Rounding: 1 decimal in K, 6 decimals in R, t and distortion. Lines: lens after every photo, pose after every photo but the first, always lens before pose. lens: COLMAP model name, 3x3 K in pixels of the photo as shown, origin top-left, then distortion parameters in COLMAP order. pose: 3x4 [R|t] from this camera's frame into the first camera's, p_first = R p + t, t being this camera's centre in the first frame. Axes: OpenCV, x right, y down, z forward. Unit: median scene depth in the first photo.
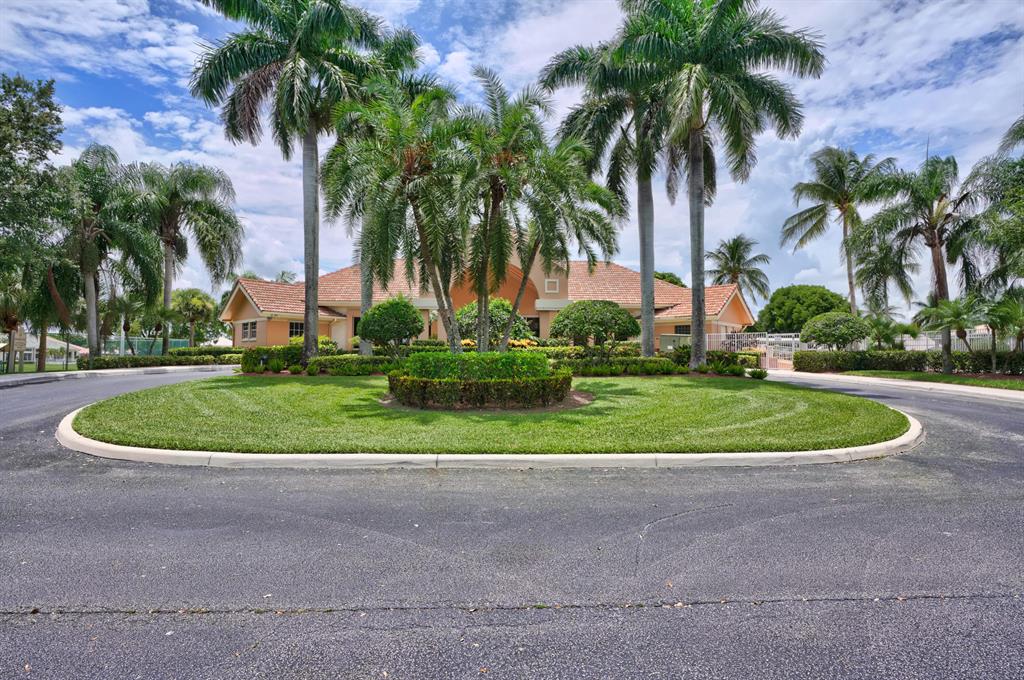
lens RADIAL K [[528.5, 0, 512.0], [0, 528.5, 343.4], [0, 0, 1]] dist [-0.027100, -0.000414]
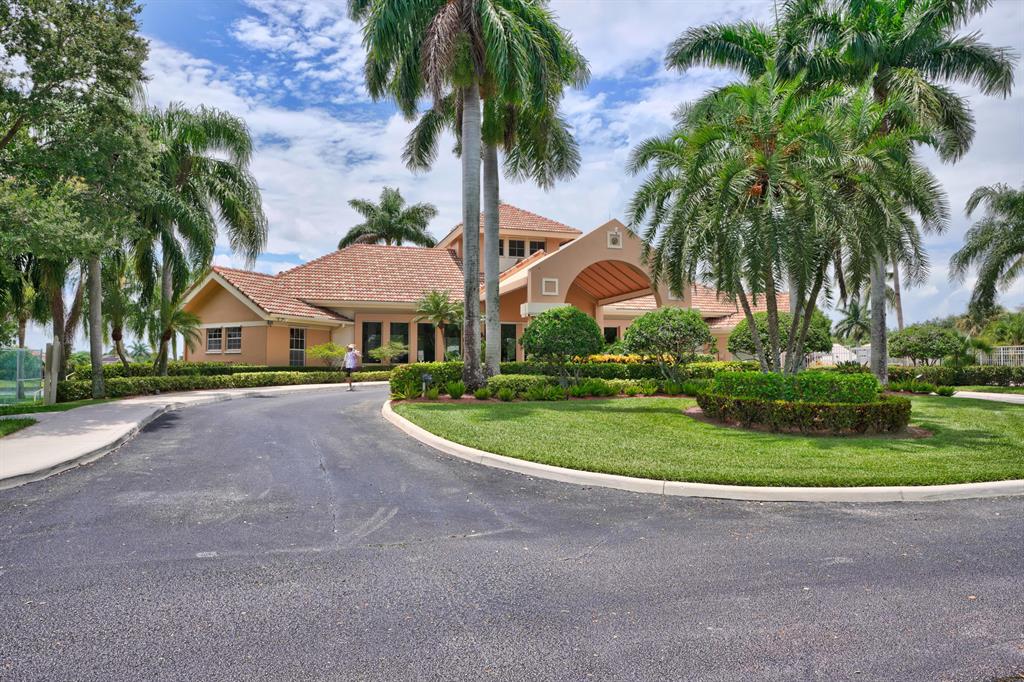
lens RADIAL K [[678.6, 0, 512.0], [0, 678.6, 340.5], [0, 0, 1]] dist [0.002668, 0.000705]
pose [[0.956499, 0.008034, 0.291626, -0.463064], [-0.002443, 0.999806, -0.019533, -0.006098], [-0.291727, 0.017971, 0.956333, 0.012274]]
